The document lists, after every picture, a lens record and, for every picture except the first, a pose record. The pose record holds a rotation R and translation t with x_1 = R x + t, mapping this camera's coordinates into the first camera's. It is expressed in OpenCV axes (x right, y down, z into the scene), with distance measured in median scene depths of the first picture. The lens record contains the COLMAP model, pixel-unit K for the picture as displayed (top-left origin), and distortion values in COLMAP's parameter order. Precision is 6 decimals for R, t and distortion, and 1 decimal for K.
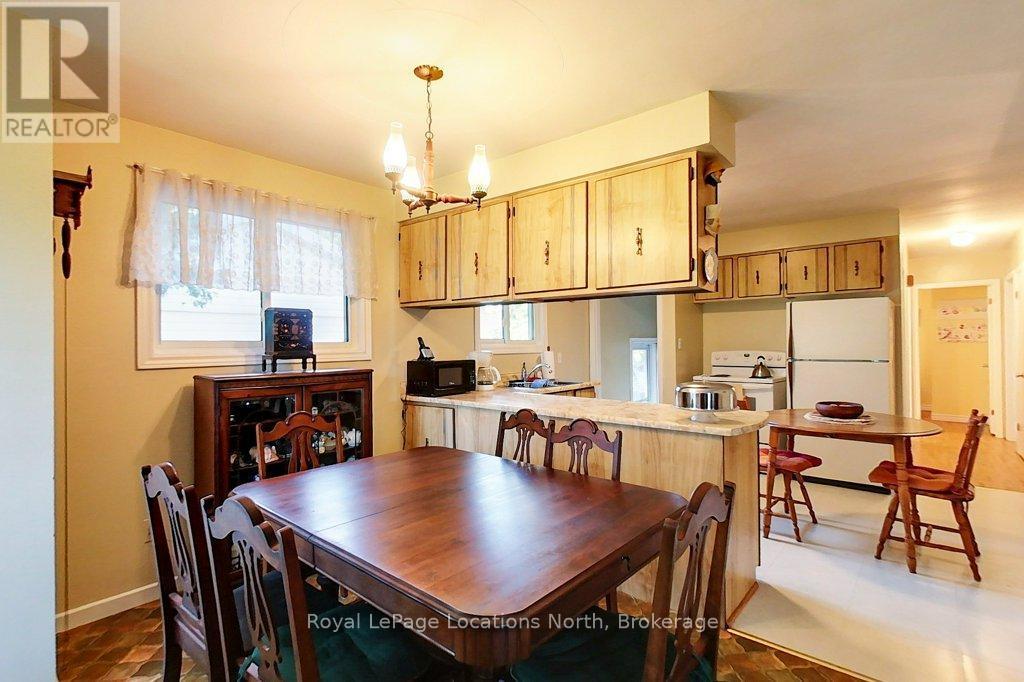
lens RADIAL K [[491.1, 0, 512.0], [0, 491.1, 341.0], [0, 0, 1]] dist [0.000512, 0.000035]
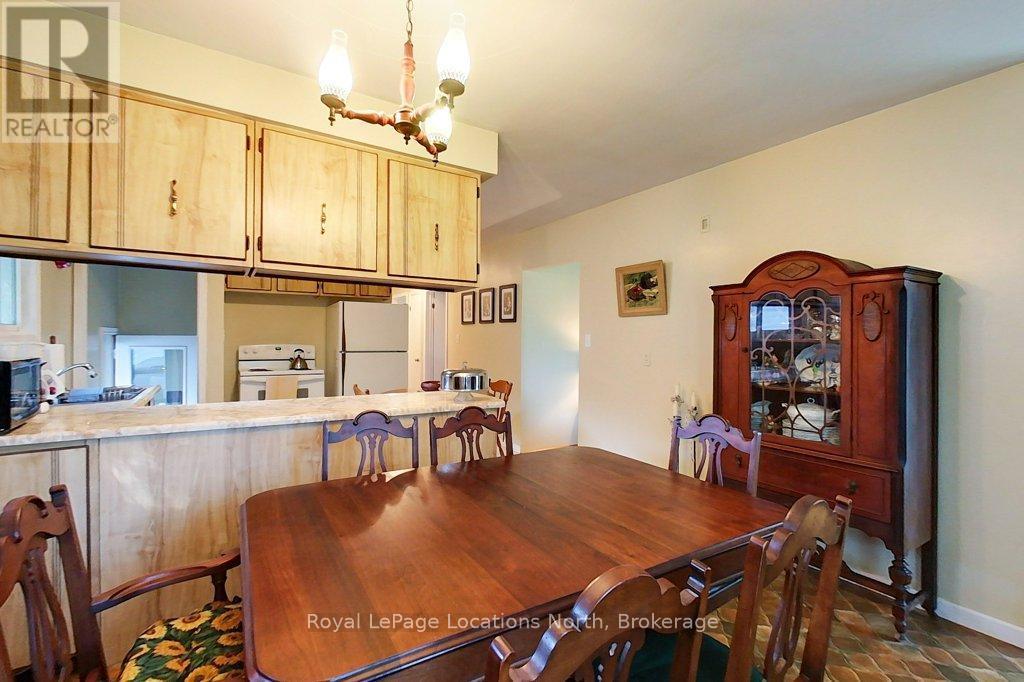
lens RADIAL K [[467.9, 0, 512.0], [0, 467.9, 341.0], [0, 0, 1]] dist [-0.000255, -0.000044]
pose [[0.292682, 0.008399, 0.956173, -0.575431], [-0.014481, 0.999886, -0.004351, 0.019924], [-0.956100, -0.012573, 0.292770, 0.484613]]
